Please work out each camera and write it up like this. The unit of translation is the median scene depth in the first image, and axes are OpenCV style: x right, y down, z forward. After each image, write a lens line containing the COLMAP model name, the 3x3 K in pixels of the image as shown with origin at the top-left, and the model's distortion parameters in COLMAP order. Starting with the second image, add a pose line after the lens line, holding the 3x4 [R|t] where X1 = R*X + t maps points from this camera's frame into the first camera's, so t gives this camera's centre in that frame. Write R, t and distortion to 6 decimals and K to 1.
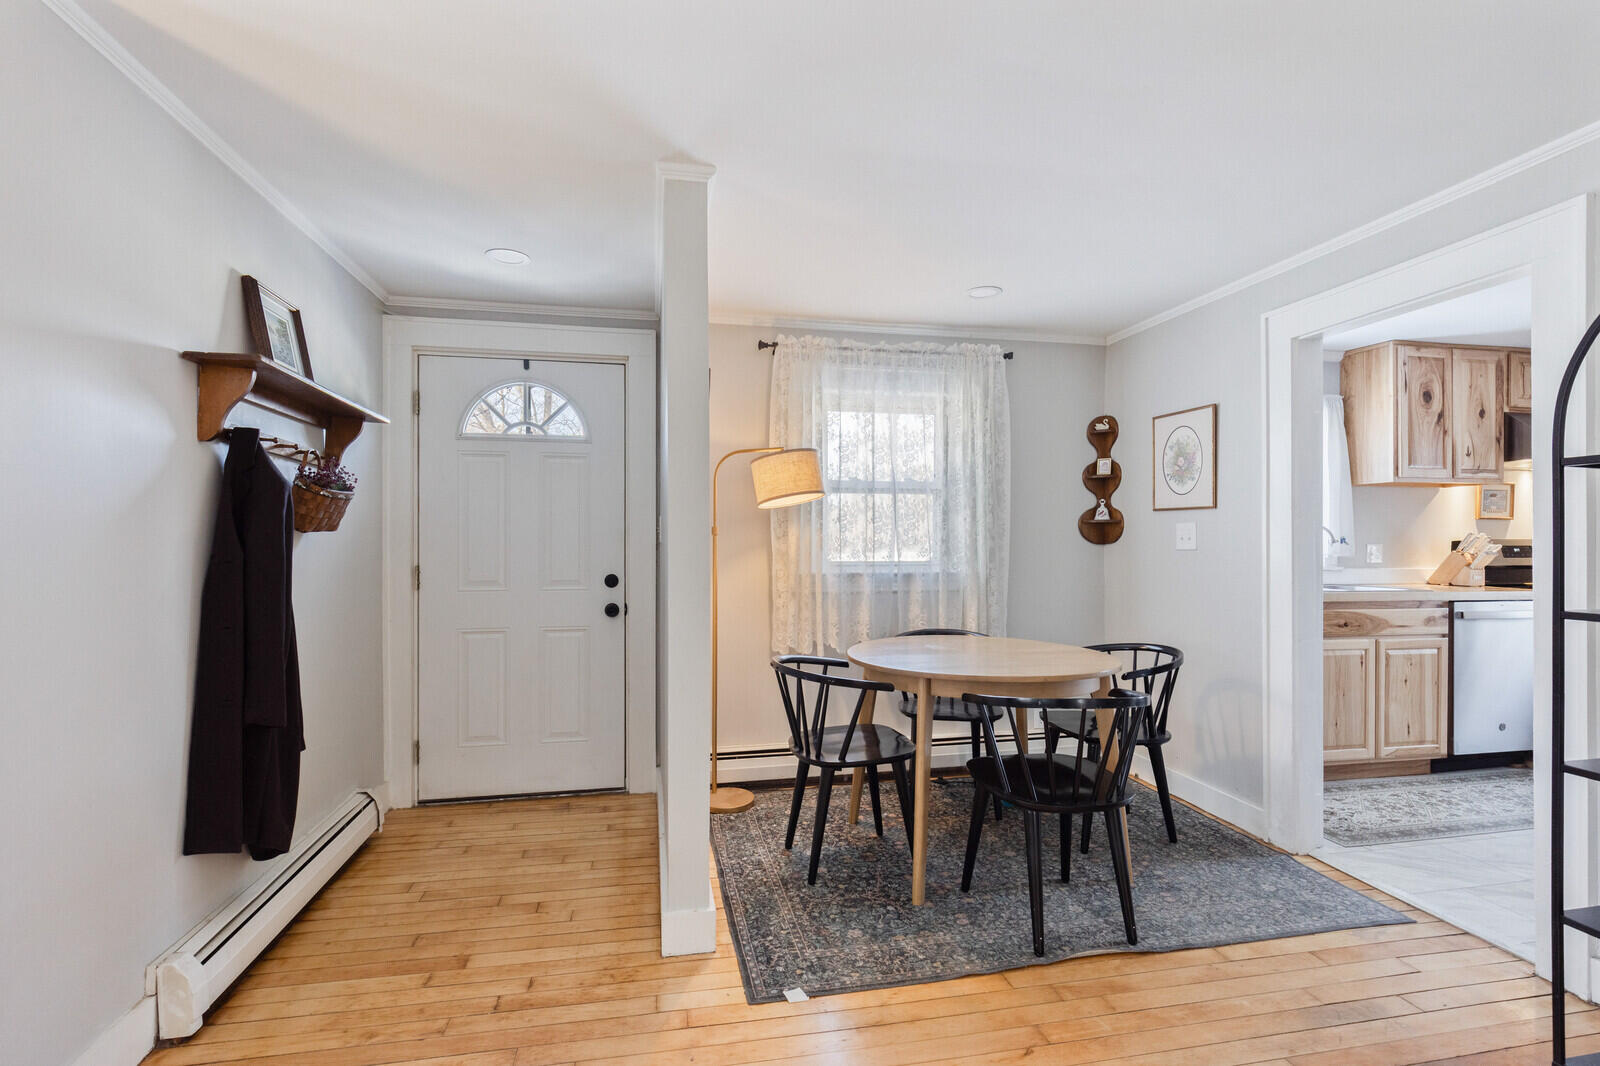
lens RADIAL K [[709.4, 0, 790.0], [0, 709.4, 545.6], [0, 0, 1]] dist [0.000579, -0.001086]
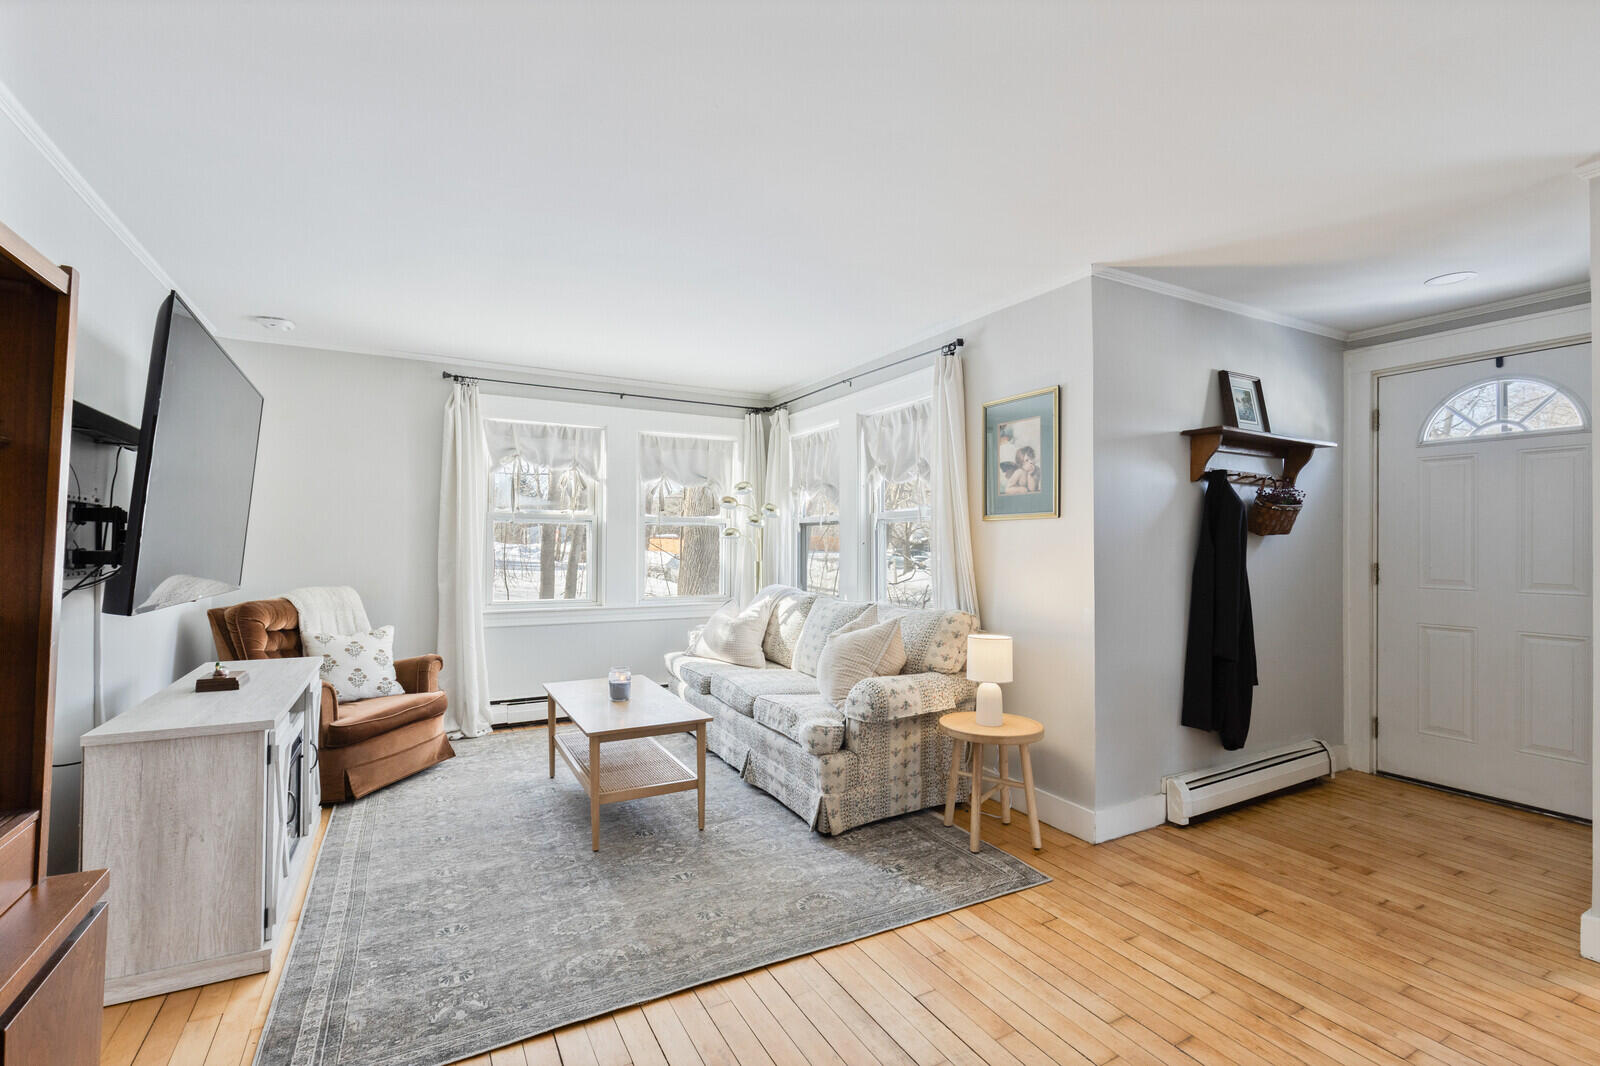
lens RADIAL K [[709.4, 0, 780.0], [0, 709.4, 537.6], [0, 0, 1]] dist [0.000579, -0.001086]
pose [[0.283942, -0.004049, -0.958833, 0.294435], [-0.005425, 0.999968, -0.005829, -0.000649], [0.958826, 0.006856, 0.283911, -0.240289]]
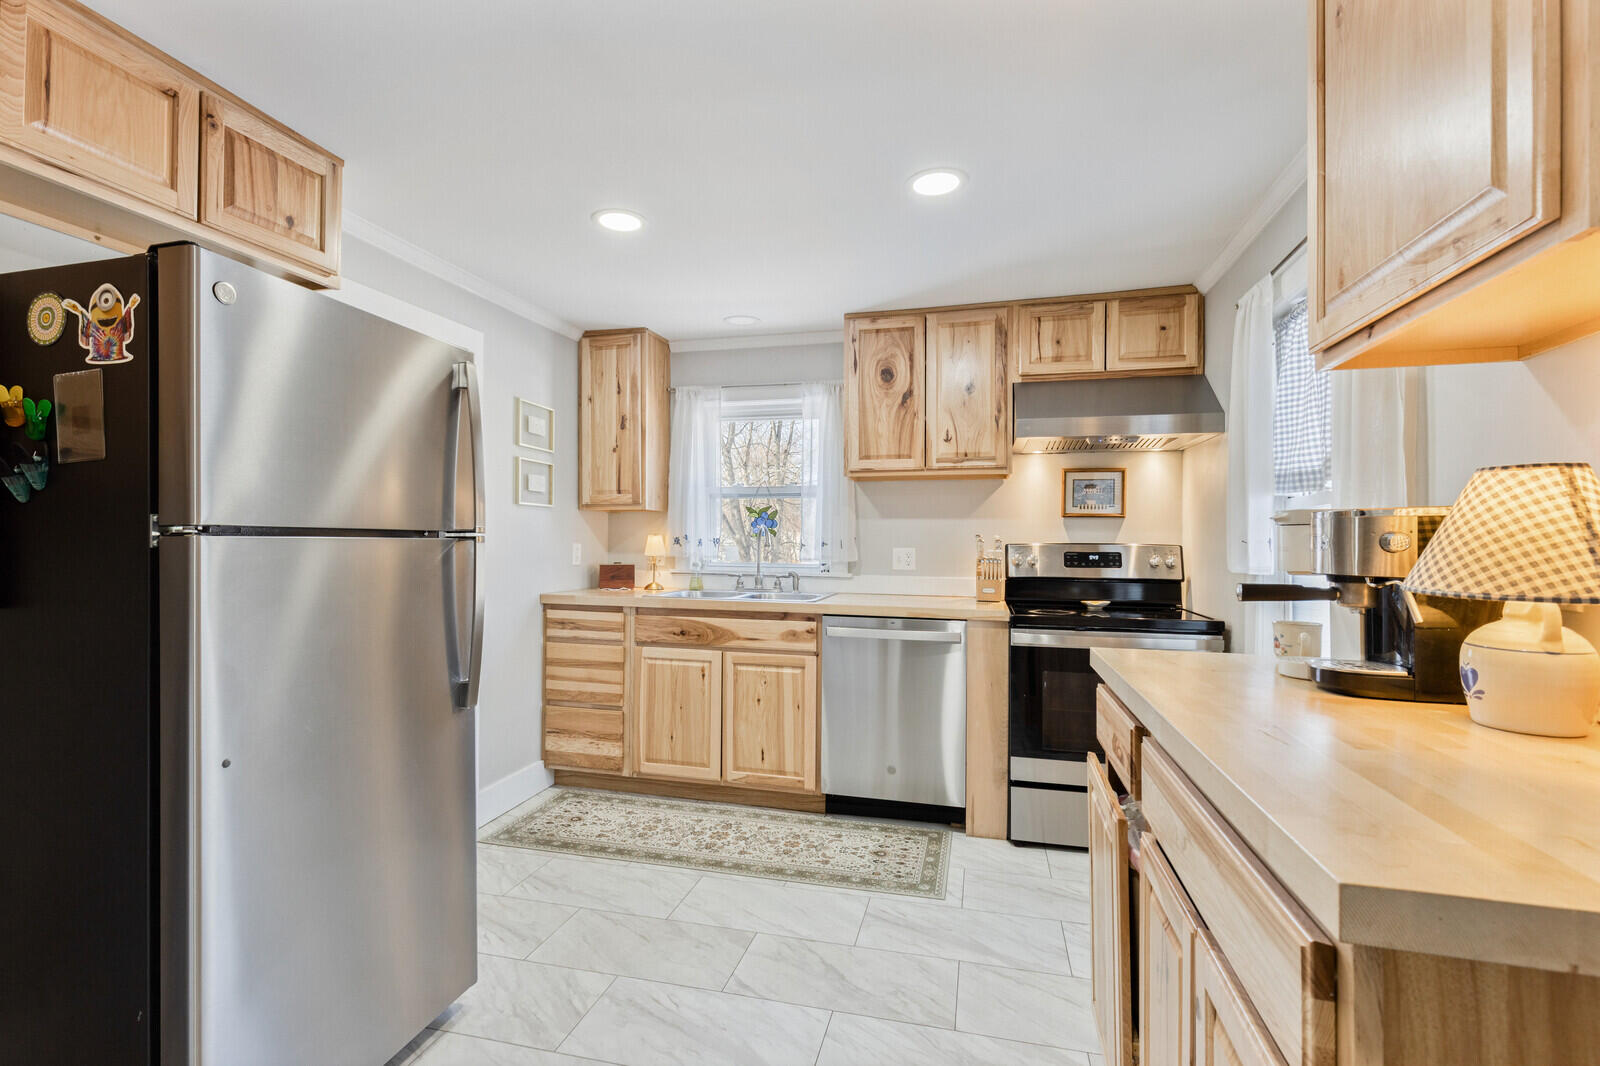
lens RADIAL K [[709.4, 0, 793.0], [0, 709.4, 536.4], [0, 0, 1]] dist [0.000579, -0.001086]
pose [[0.901678, 0.002888, -0.432398, 1.413982], [-0.005259, 0.999977, -0.004287, -0.015110], [0.432375, 0.006140, 0.901673, 0.226640]]
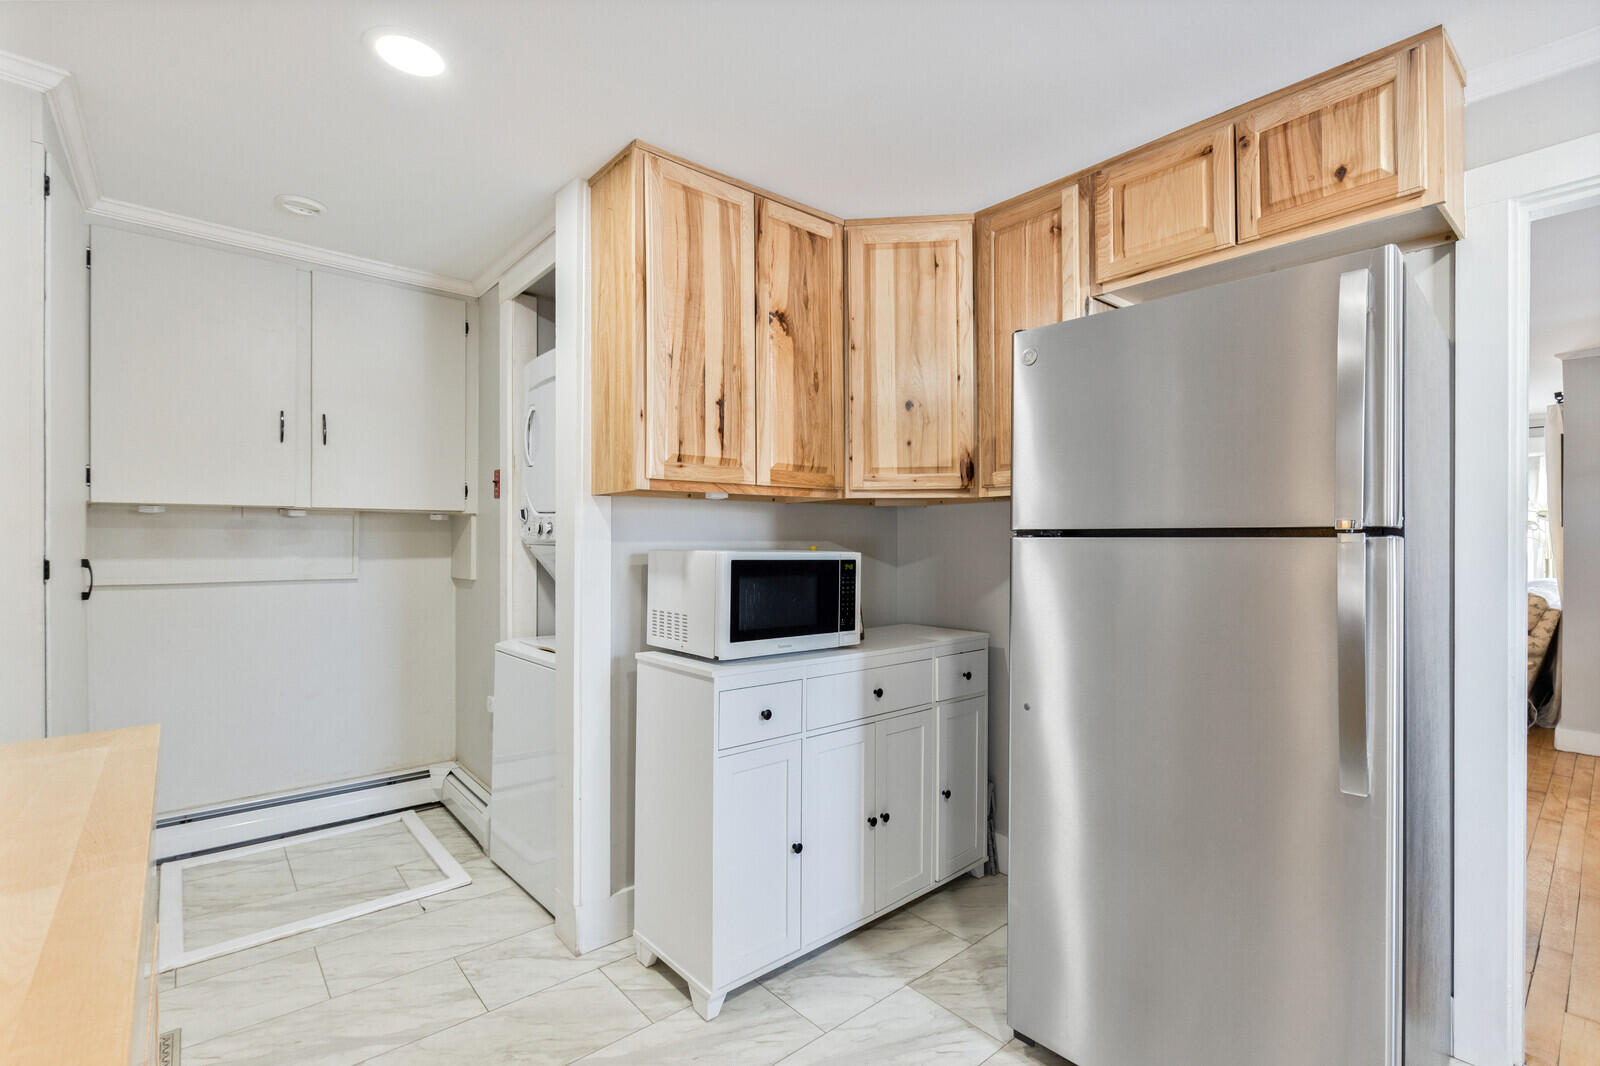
lens RADIAL K [[709.4, 0, 804.0], [0, 709.4, 539.0], [0, 0, 1]] dist [0.000579, -0.001086]
pose [[-0.861908, 0.002029, -0.507061, 1.373725], [0.001386, 0.999998, 0.001646, -0.015210], [0.507064, 0.000716, -0.861908, 0.811094]]
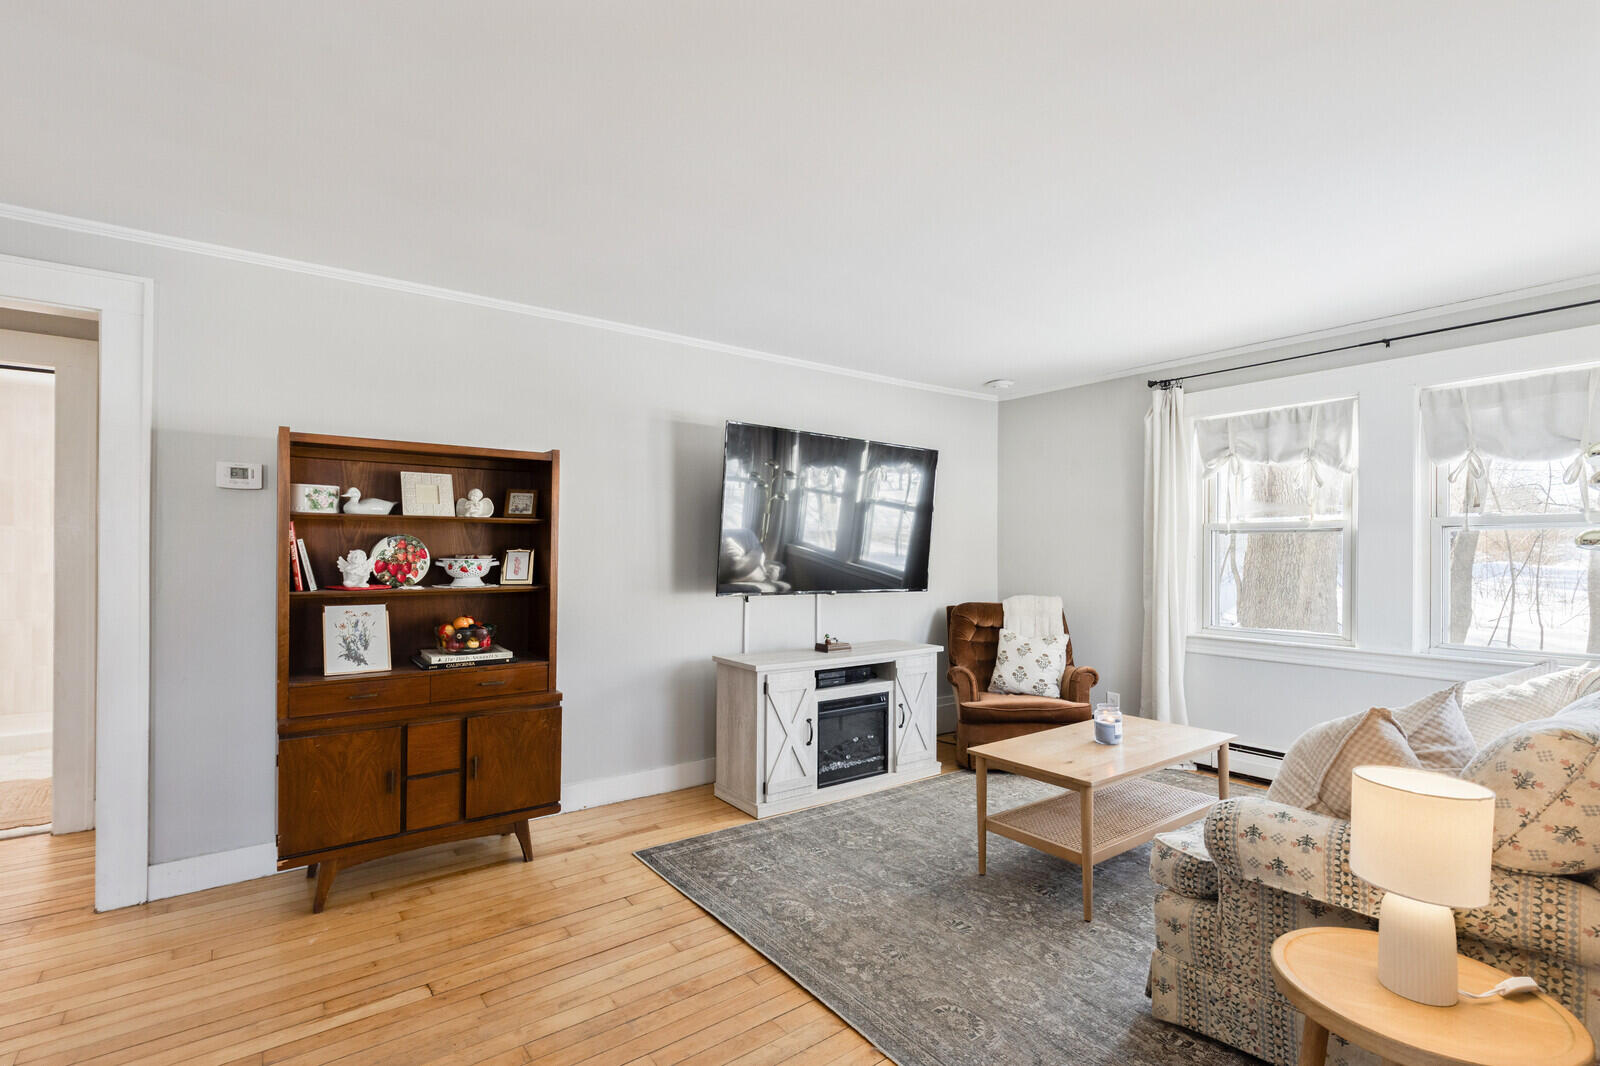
lens RADIAL K [[729.9, 0, 791.7], [0, 729.9, 548.6], [0, 0, 1]] dist [-0.000230, 0.001968]
pose [[-0.903154, -0.003115, -0.429304, -0.031551], [-0.000325, 0.999978, -0.006570, -0.003807], [0.429316, -0.005794, -0.903136, 0.498389]]
